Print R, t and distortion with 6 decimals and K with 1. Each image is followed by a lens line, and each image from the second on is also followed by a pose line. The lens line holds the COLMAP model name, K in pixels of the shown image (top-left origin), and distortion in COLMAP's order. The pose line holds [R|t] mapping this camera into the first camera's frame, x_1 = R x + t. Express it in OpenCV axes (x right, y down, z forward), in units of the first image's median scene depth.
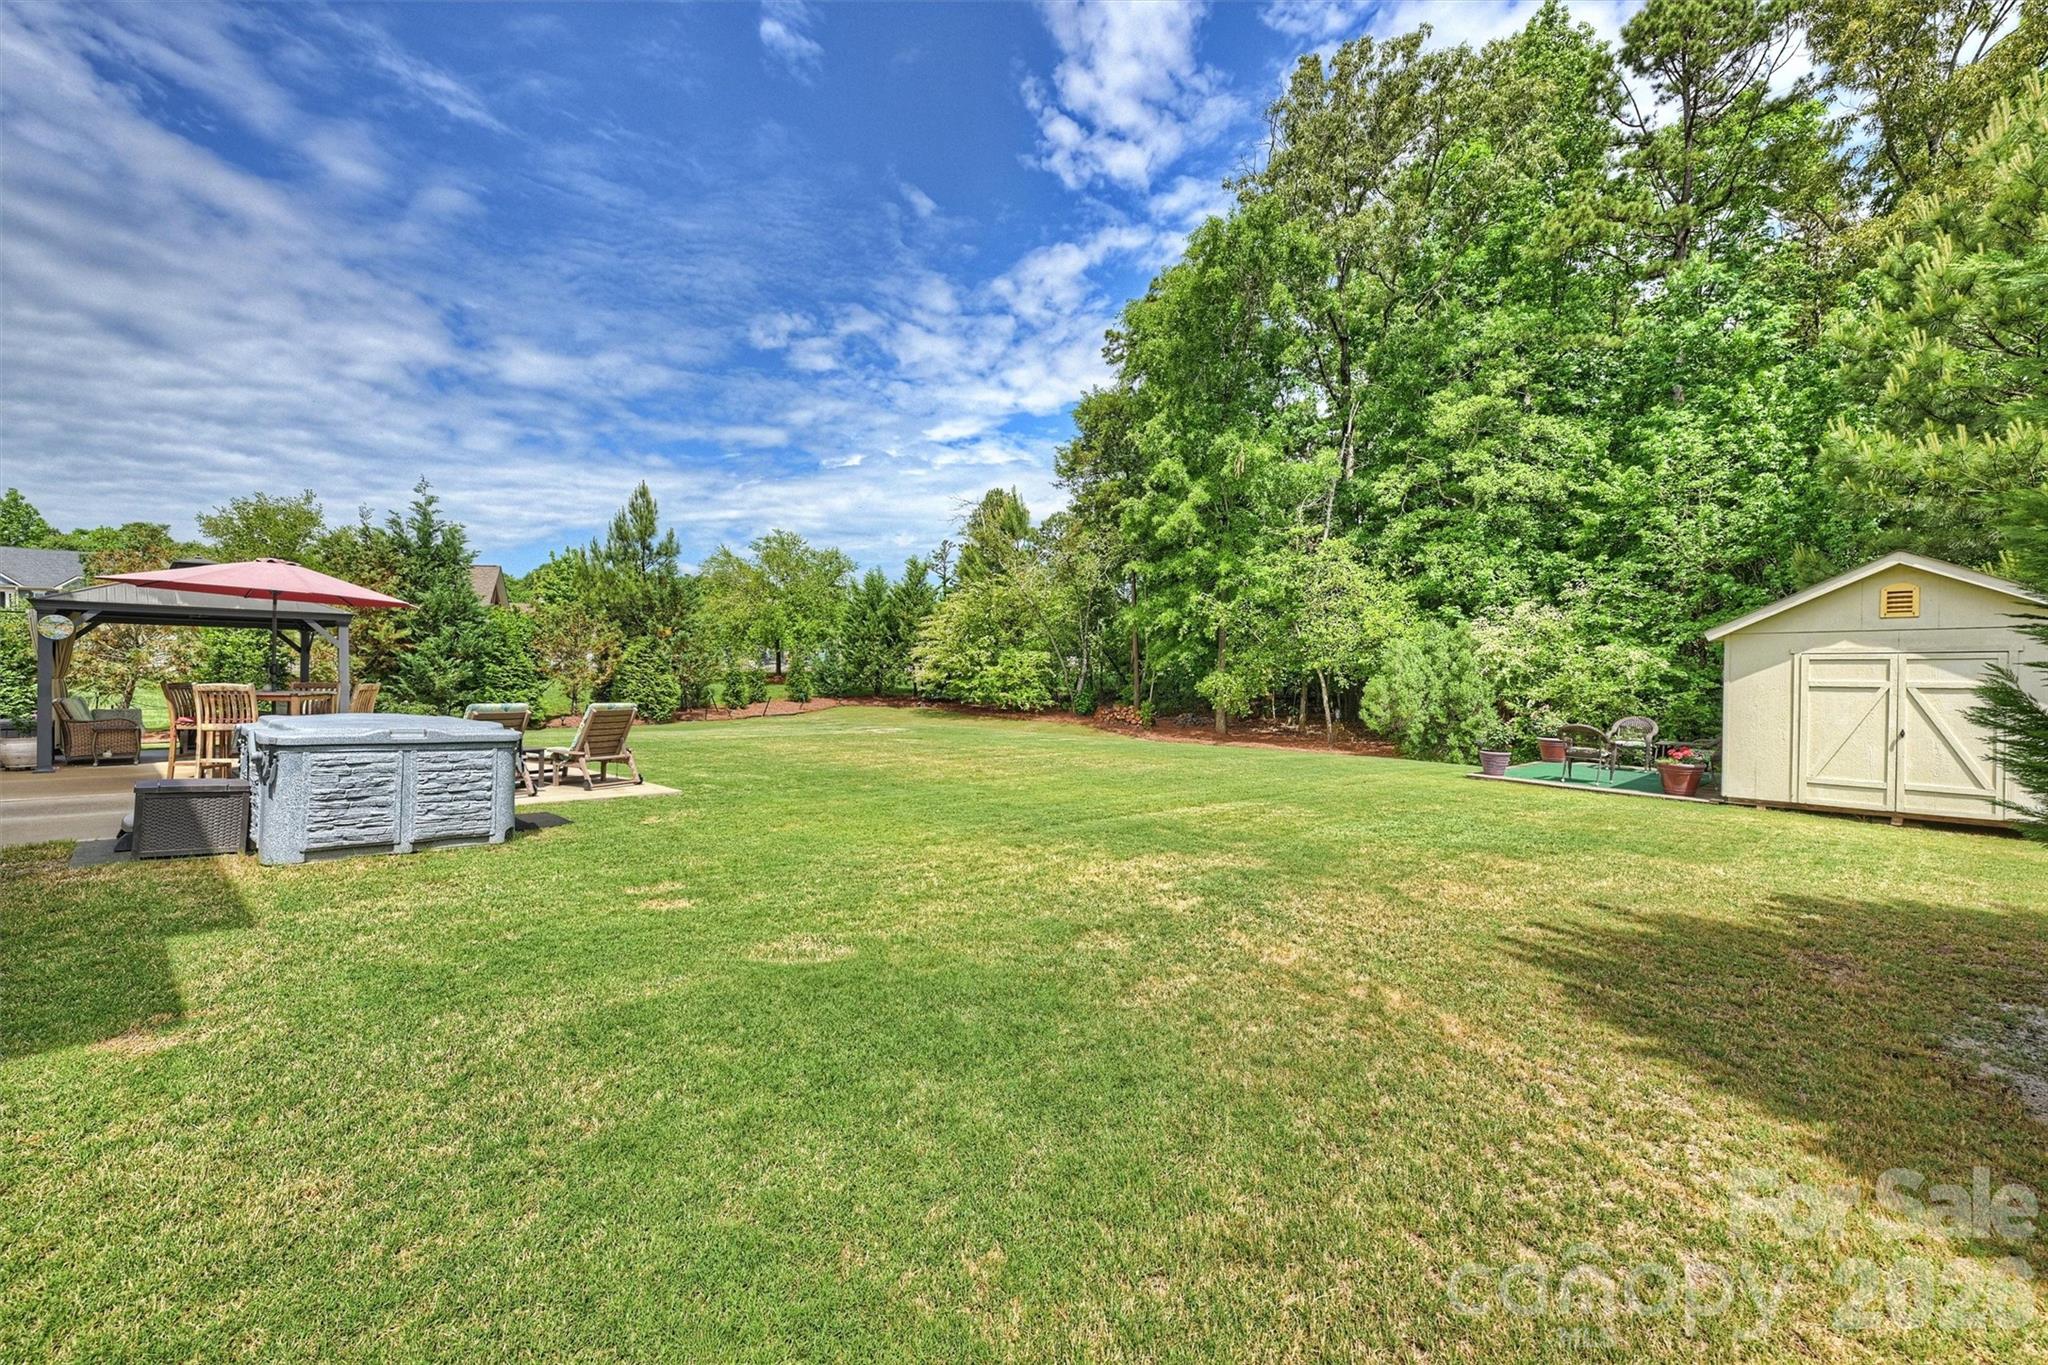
lens RADIAL K [[824.5, 0, 989.9], [0, 824.5, 680.3], [0, 0, 1]] dist [0.000929, -0.000045]
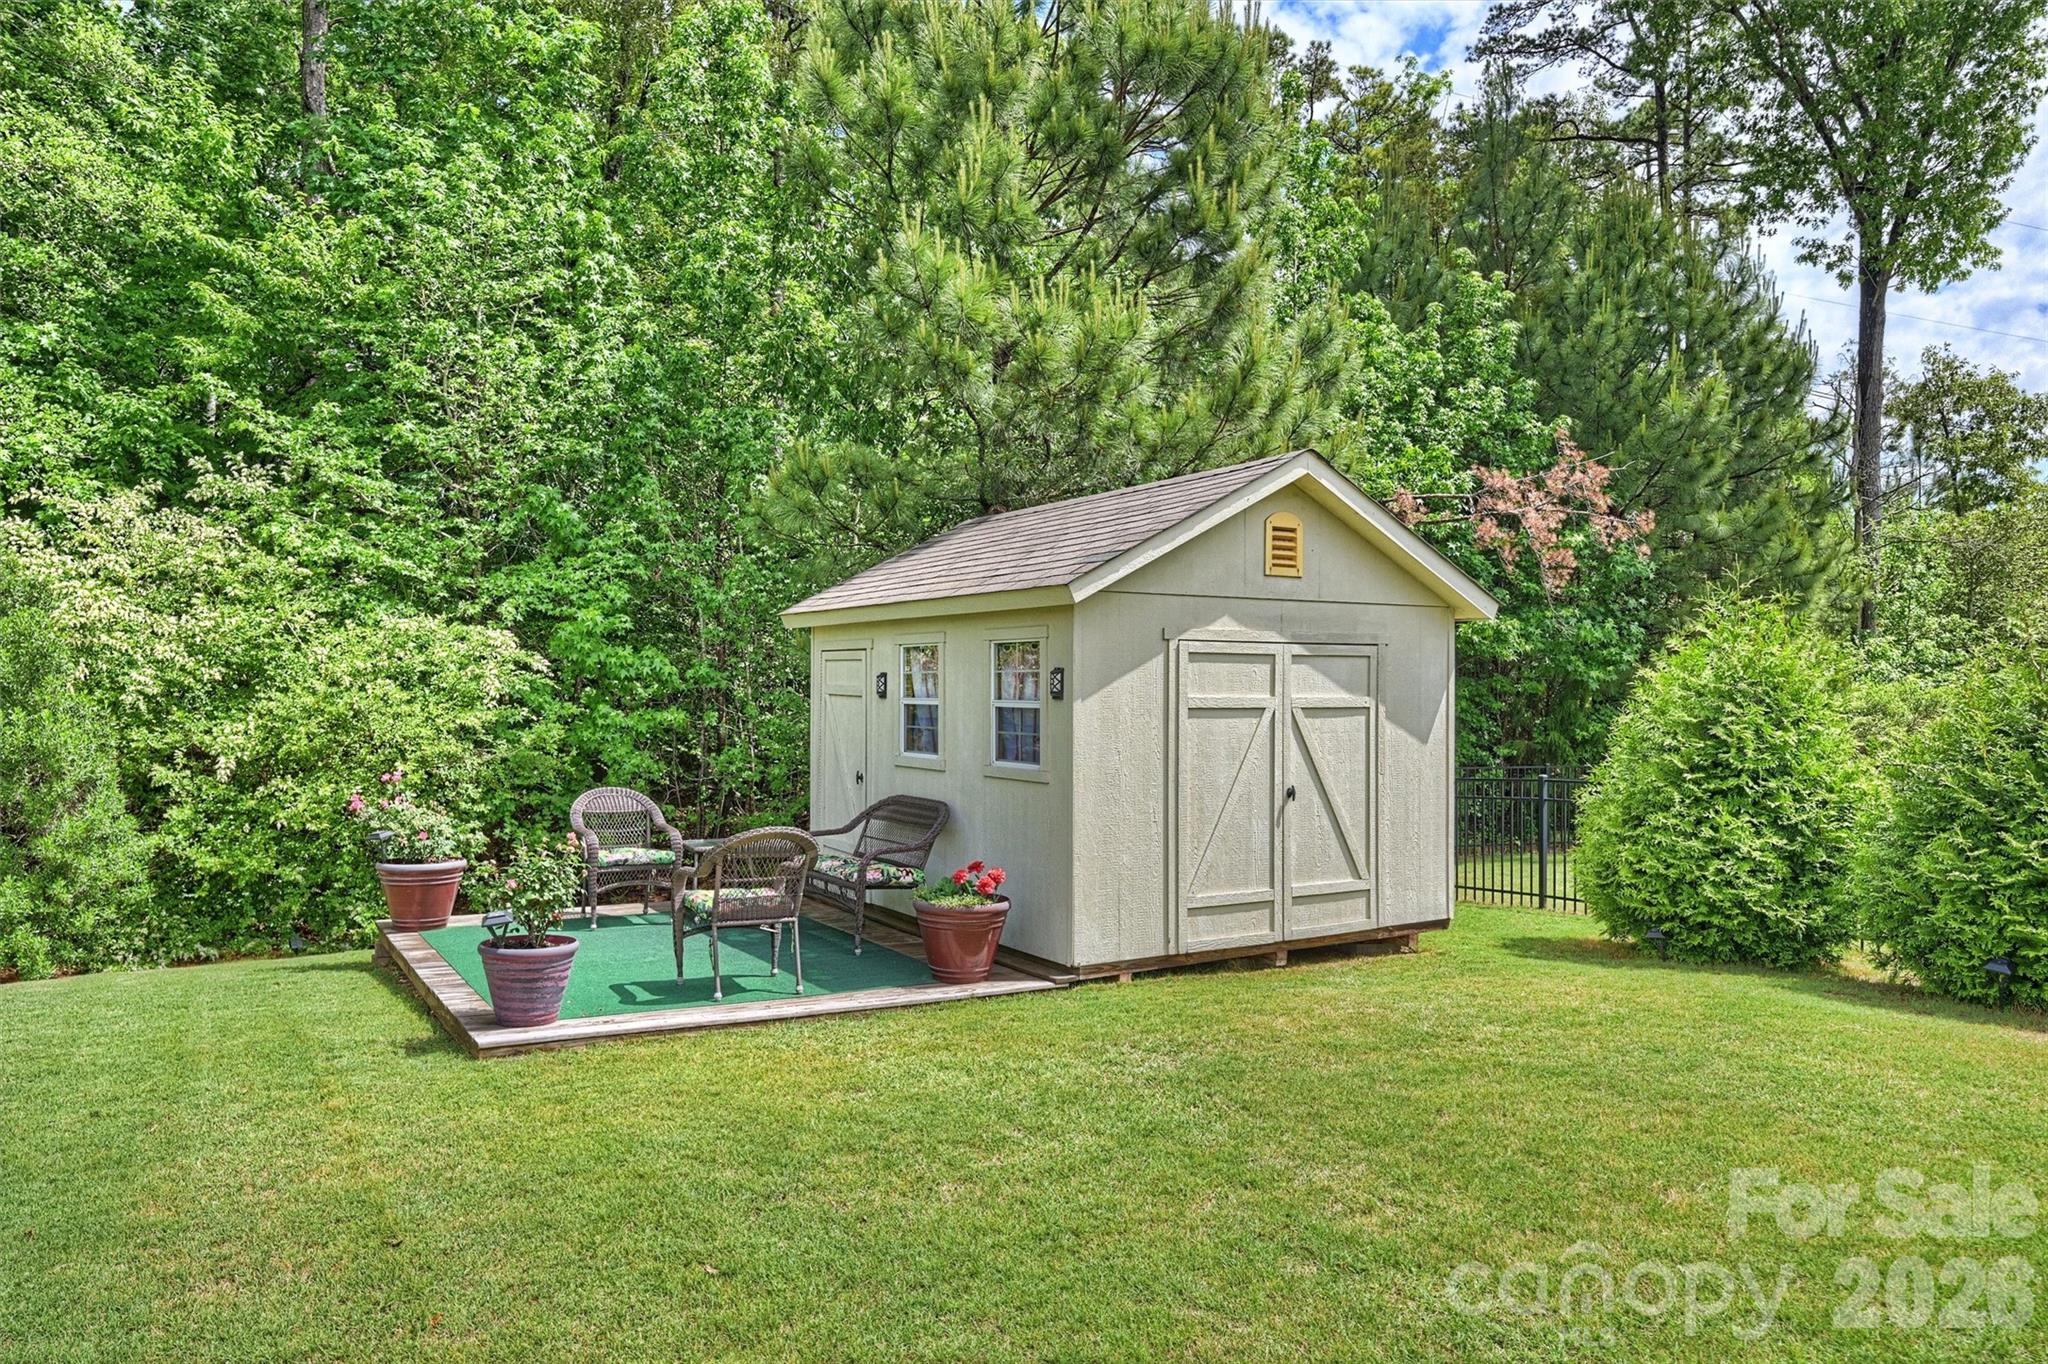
lens RADIAL K [[1462.8, 0, 997.6], [0, 1462.8, 685.8], [0, 0, 1]] dist [-0.000729, -0.000346]
pose [[0.166267, 0.003087, 0.986076, 0.044623], [0.009864, 0.999940, -0.004794, -0.000910], [-0.986031, 0.010524, 0.166227, 0.323303]]
